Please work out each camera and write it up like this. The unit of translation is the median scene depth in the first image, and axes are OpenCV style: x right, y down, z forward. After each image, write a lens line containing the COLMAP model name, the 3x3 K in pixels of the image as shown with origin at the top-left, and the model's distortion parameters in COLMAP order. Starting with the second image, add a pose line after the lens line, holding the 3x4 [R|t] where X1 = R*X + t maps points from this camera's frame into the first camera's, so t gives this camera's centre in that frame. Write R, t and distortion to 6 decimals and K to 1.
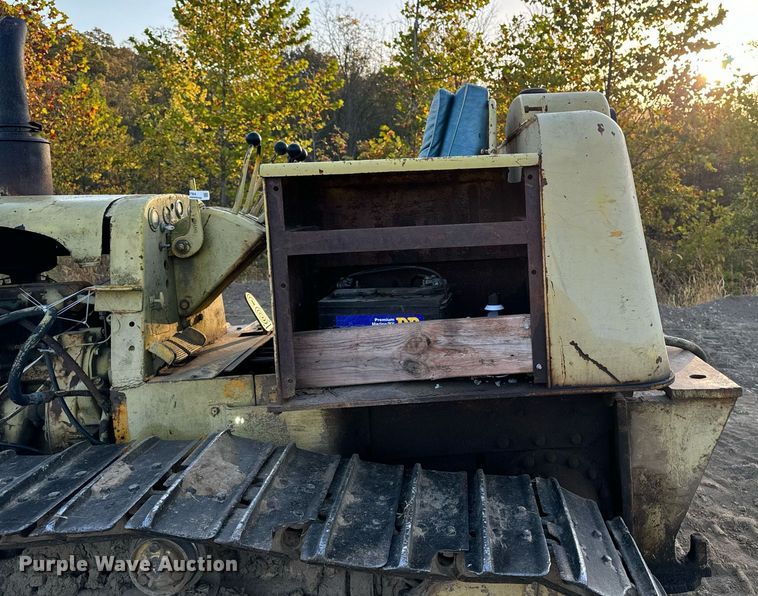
lens RADIAL K [[689.2, 0, 440.5], [0, 689.2, 240.1], [0, 0, 1]] dist [0.000586, -0.009677]
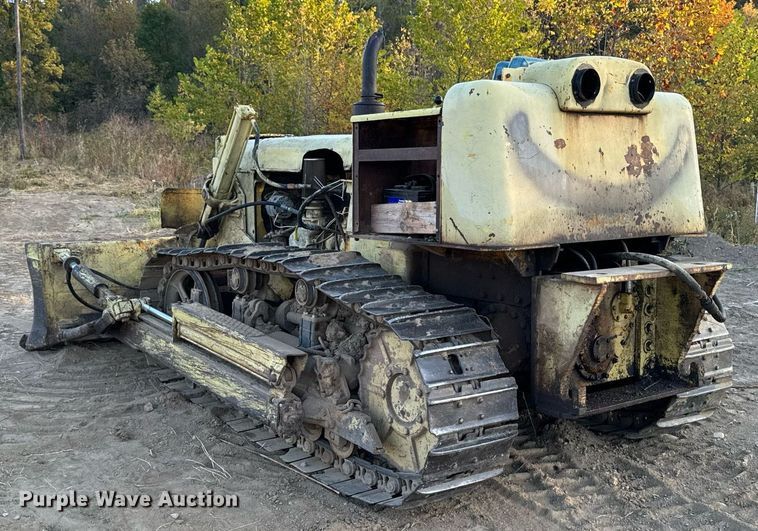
lens RADIAL K [[801.3, 0, 379.0], [0, 801.3, 265.5], [0, 0, 1]] dist [0.098555, -0.006870]
pose [[0.578630, 0.136409, -0.804102, 1.430105], [-0.082269, 0.990647, 0.108855, 0.051465], [0.811430, 0.003166, 0.584441, -0.265306]]
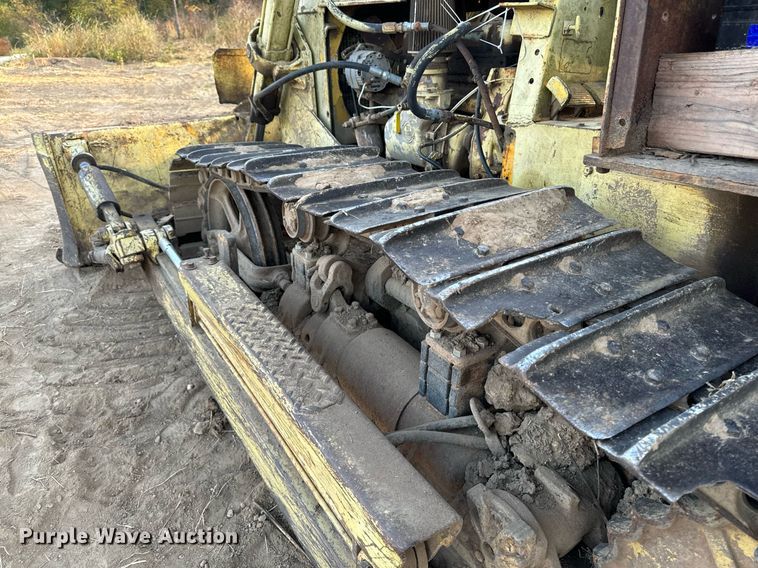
lens RADIAL K [[521.2, 0, 379.0], [0, 521.2, 284.0], [0, 0, 1]] dist [0.068256, -0.091688]
pose [[0.501058, 0.384555, -0.775280, 0.087222], [-0.058248, 0.908803, 0.413140, 0.125114], [0.863451, -0.161848, 0.477762, 0.458040]]
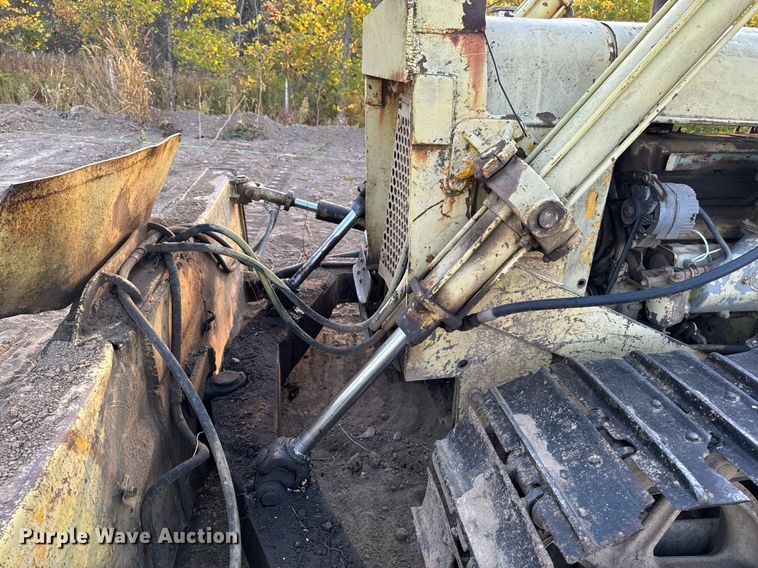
lens RADIAL K [[521.2, 0, 379.0], [0, 521.2, 284.0], [0, 0, 1]] dist [0.068256, -0.091688]
pose [[0.991547, 0.028595, 0.126559, -1.372593], [-0.069039, 0.942143, 0.328025, 0.060701], [-0.109856, -0.333990, 0.936153, 0.354873]]
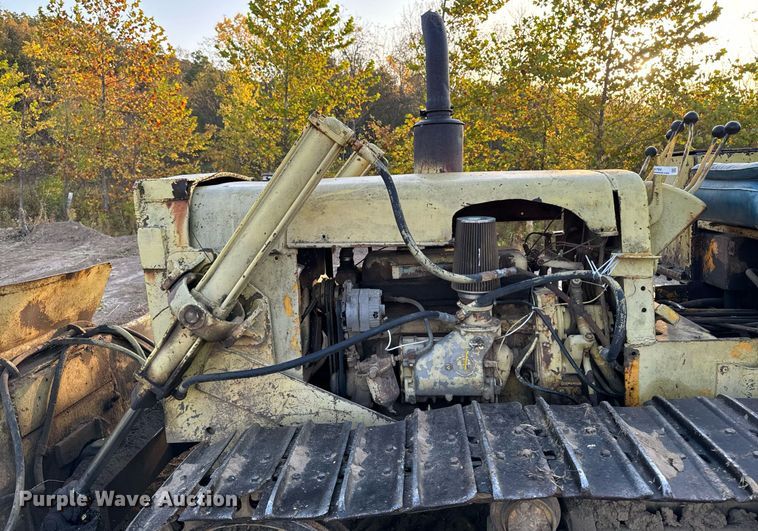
lens RADIAL K [[537.4, 0, 376.4], [0, 537.4, 253.9], [0, 0, 1]] dist [0.055304, -0.002308]
pose [[0.992804, 0.018322, -0.118344, -0.774326], [-0.007742, 0.995979, 0.089253, -0.007867], [0.119504, -0.087695, 0.988953, 0.091826]]
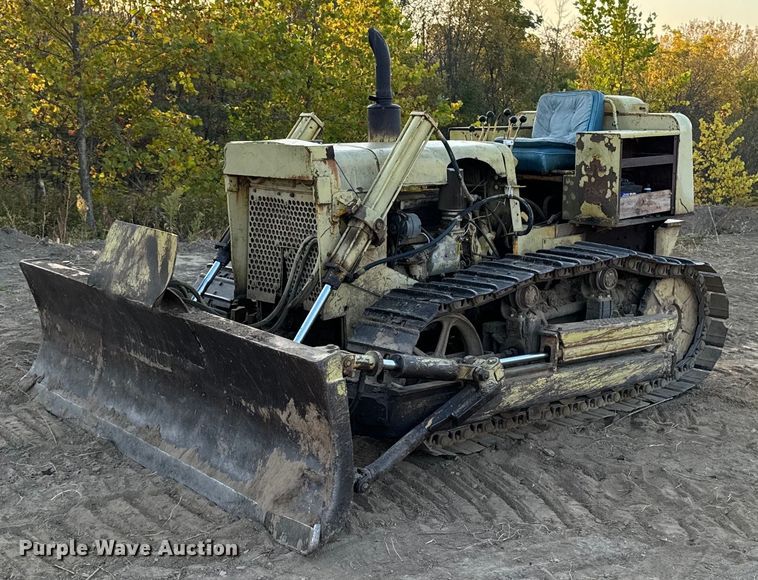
lens RADIAL K [[1000.8, 0, 379.0], [0, 1000.8, 290.0], [0, 0, 1]] dist [0.019062, 0.010597]
pose [[0.777218, -0.081169, 0.623974, -2.774487], [0.017521, 0.994052, 0.107486, 0.047025], [-0.628988, -0.072608, 0.774017, -1.173934]]
